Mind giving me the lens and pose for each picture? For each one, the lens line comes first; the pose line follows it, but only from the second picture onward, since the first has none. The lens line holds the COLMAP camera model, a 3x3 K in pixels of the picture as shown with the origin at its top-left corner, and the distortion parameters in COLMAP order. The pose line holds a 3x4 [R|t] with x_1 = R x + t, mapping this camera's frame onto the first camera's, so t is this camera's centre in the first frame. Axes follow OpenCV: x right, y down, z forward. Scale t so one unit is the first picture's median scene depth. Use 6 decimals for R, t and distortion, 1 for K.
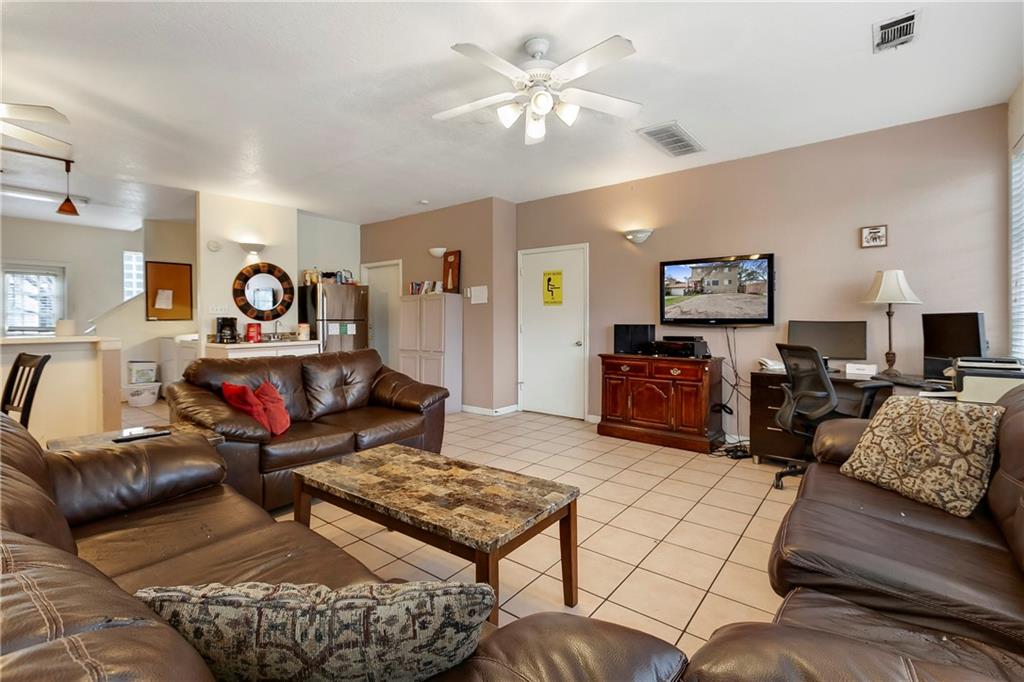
lens RADIAL K [[462.0, 0, 509.0], [0, 462.0, 324.8], [0, 0, 1]] dist [0.002043, 0.000363]
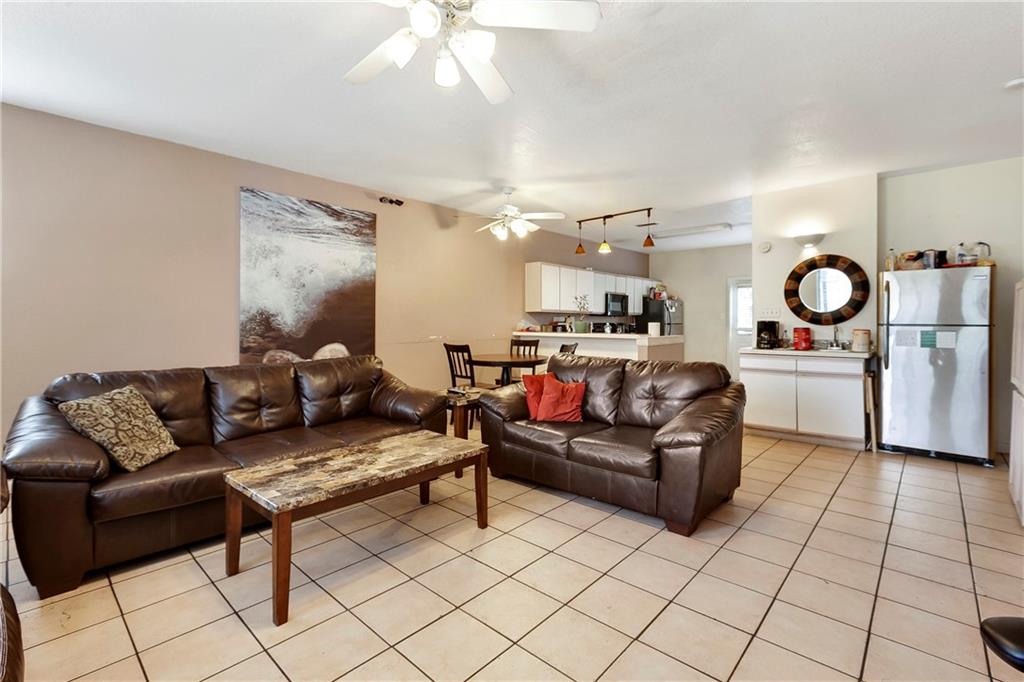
lens RADIAL K [[462.0, 0, 509.0], [0, 462.0, 324.8], [0, 0, 1]] dist [0.002043, 0.000363]
pose [[-0.073277, 0.009681, -0.997265, 0.374155], [-0.014191, 0.999842, 0.010749, -0.010778], [0.997211, 0.014940, -0.073128, 0.547671]]
